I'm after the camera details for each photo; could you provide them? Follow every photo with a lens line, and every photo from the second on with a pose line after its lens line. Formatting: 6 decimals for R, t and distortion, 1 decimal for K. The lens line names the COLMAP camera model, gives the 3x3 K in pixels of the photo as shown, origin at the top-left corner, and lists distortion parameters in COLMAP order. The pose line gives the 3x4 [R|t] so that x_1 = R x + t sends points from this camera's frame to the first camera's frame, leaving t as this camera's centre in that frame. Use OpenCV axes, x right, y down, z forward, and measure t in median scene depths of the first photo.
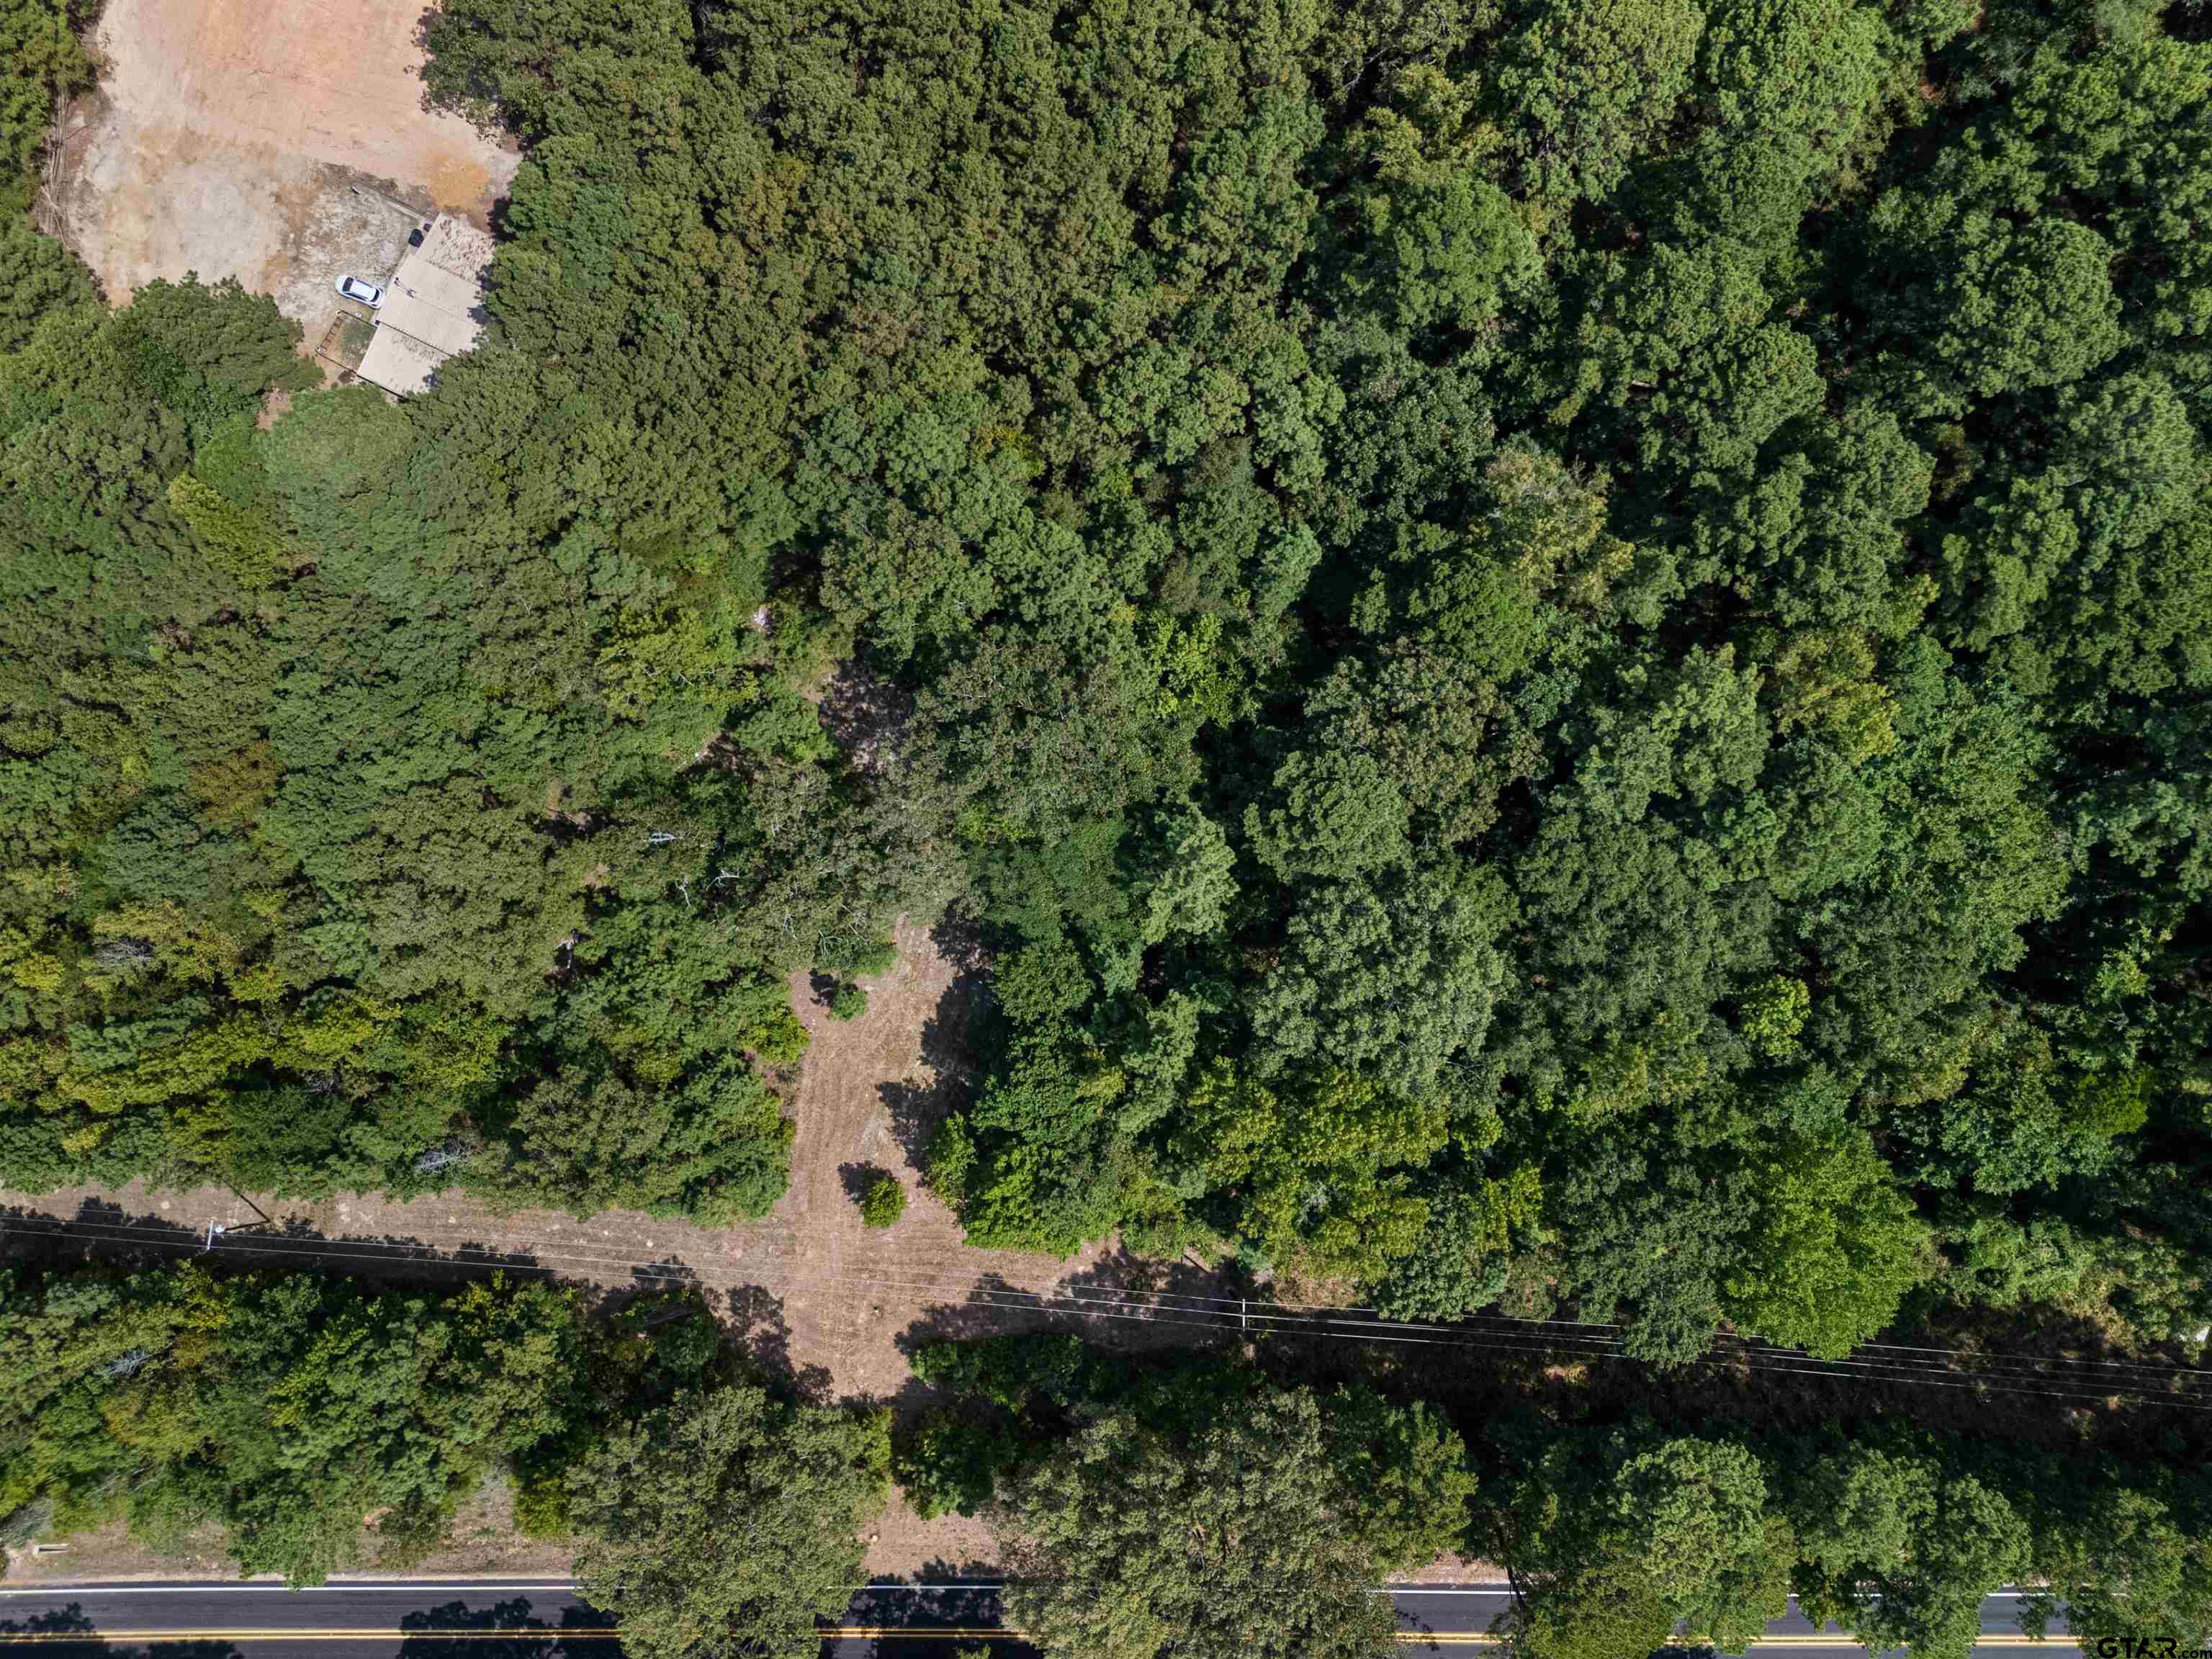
lens RADIAL K [[1647.2, 0, 1110.1], [0, 1647.2, 846.2], [0, 0, 1]] dist [0.116561, -0.186332]
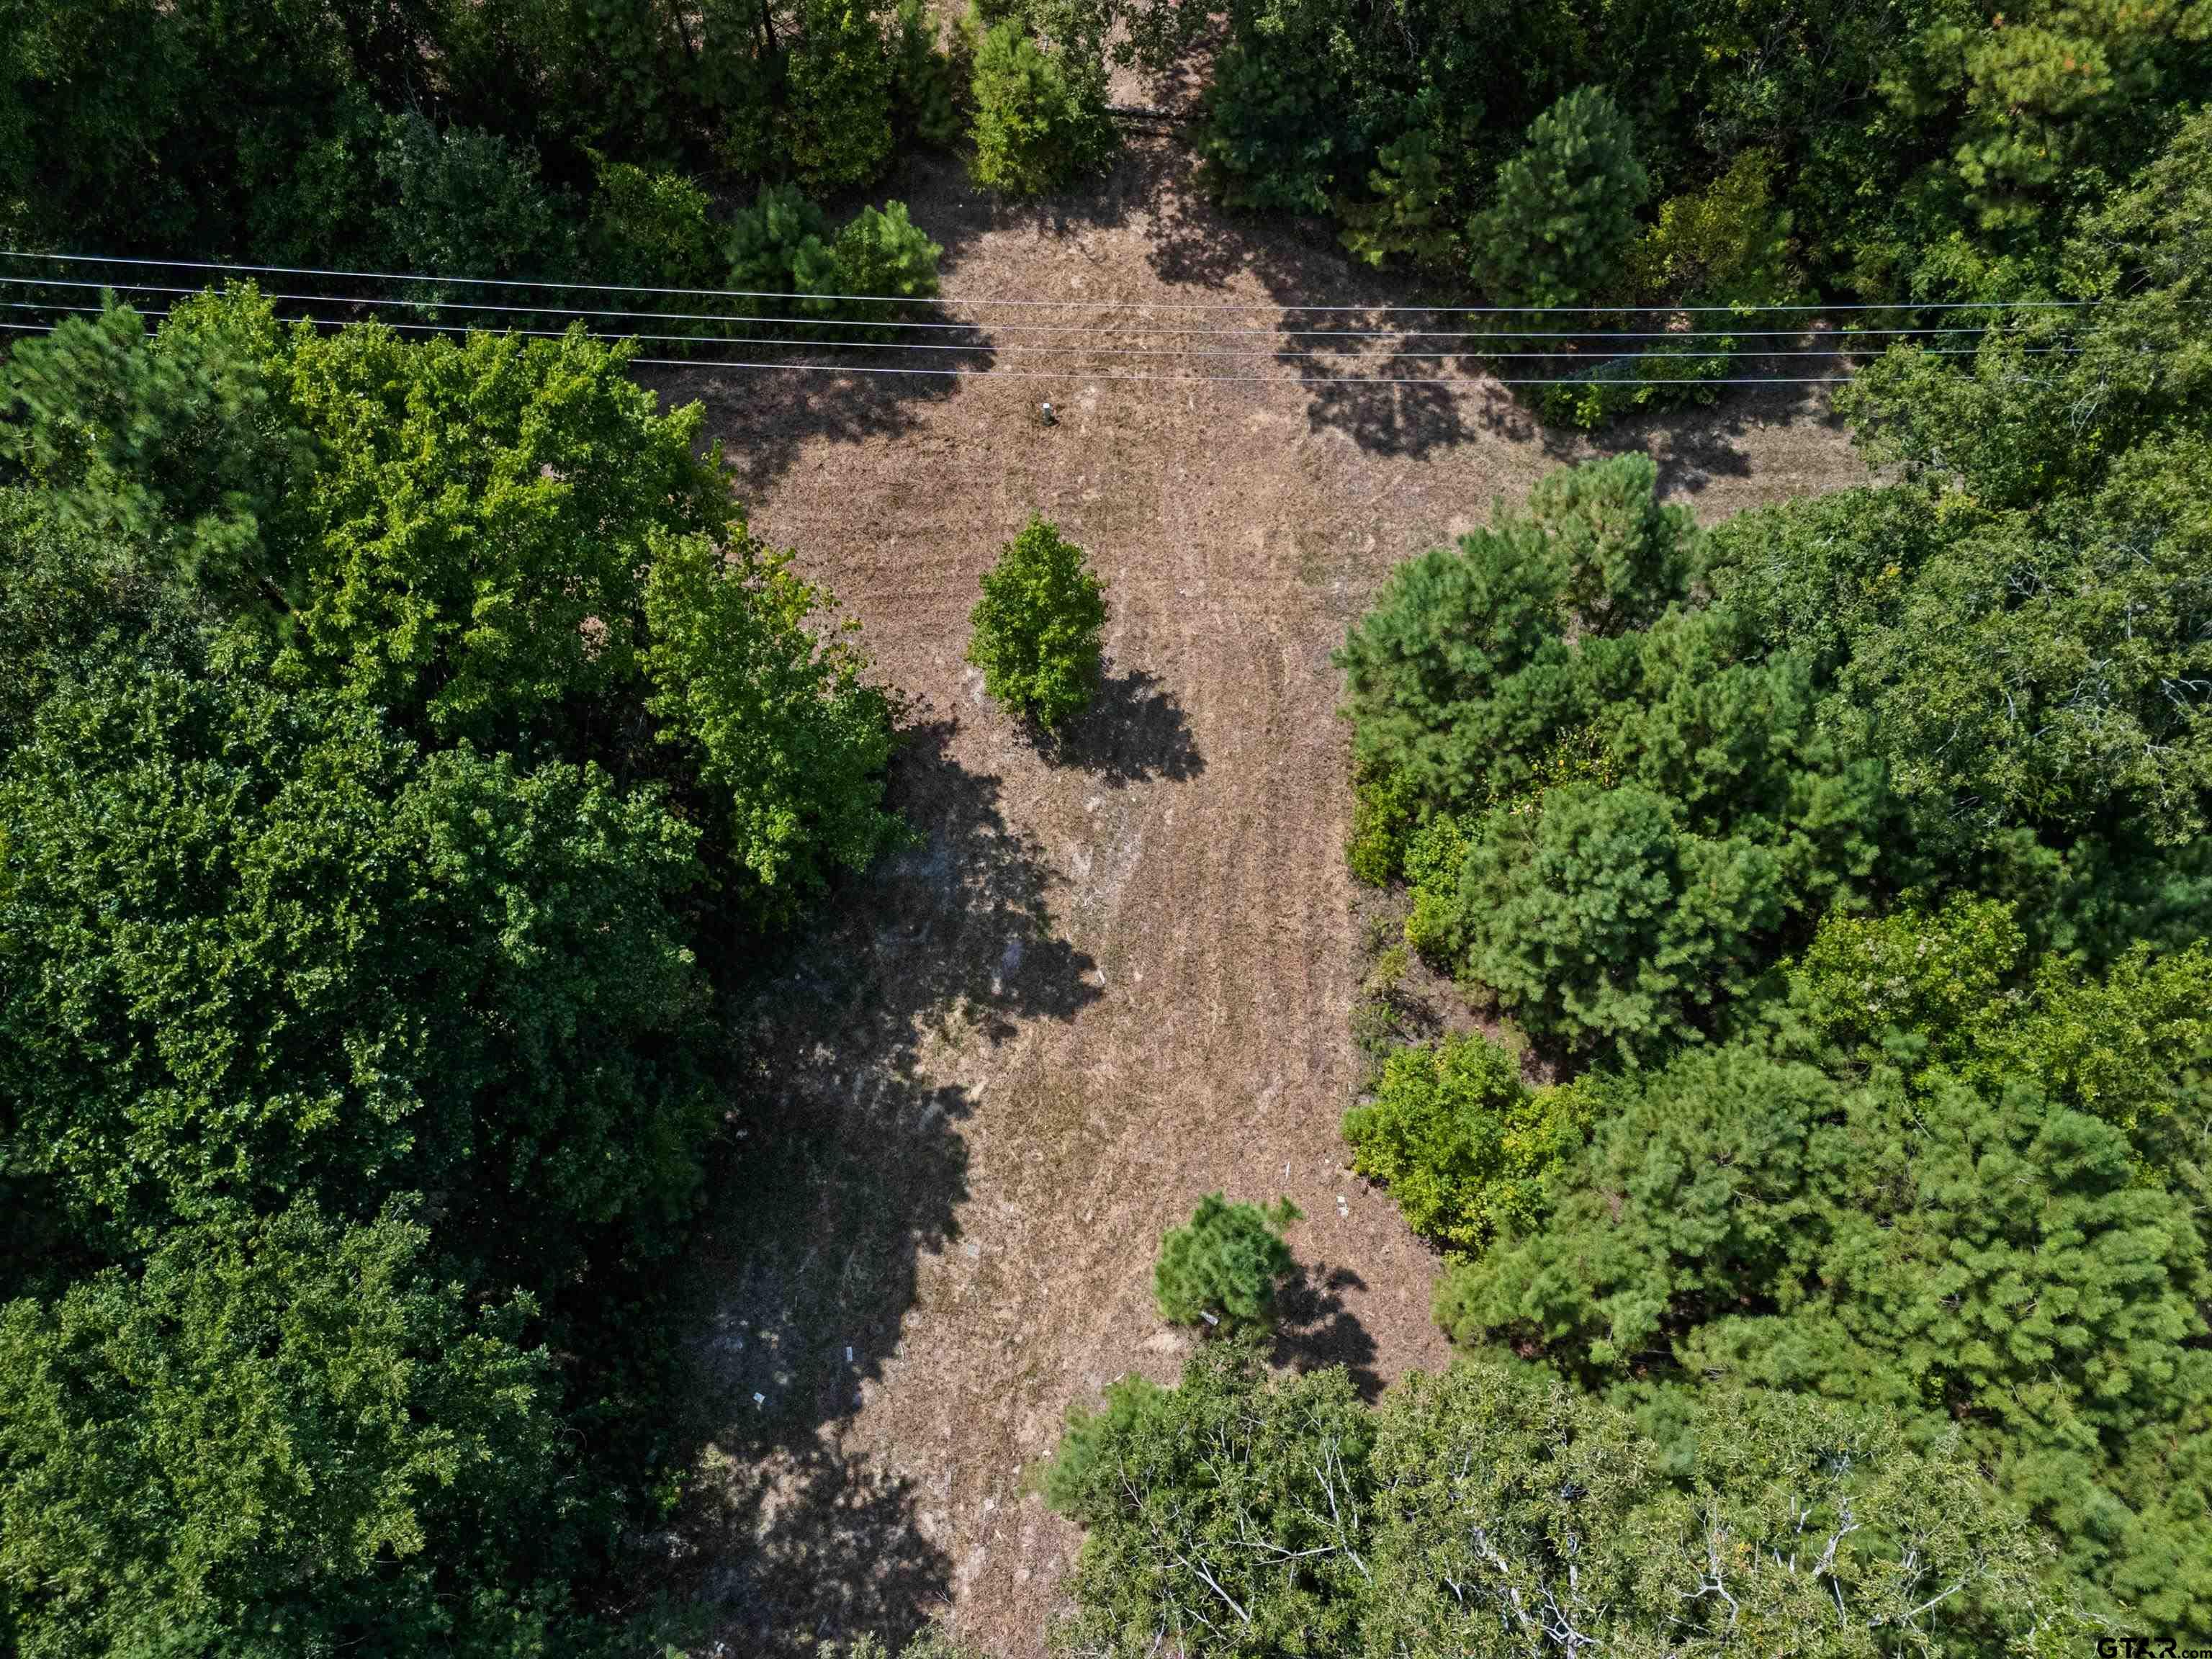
lens RADIAL K [[1647.2, 0, 1110.1], [0, 1647.2, 846.2], [0, 0, 1]] dist [0.116561, -0.186332]
pose [[-0.996481, 0.066648, -0.050834, -0.129215], [-0.081856, -0.904289, 0.419000, 0.045188], [-0.018043, 0.421686, 0.906562, 0.716124]]
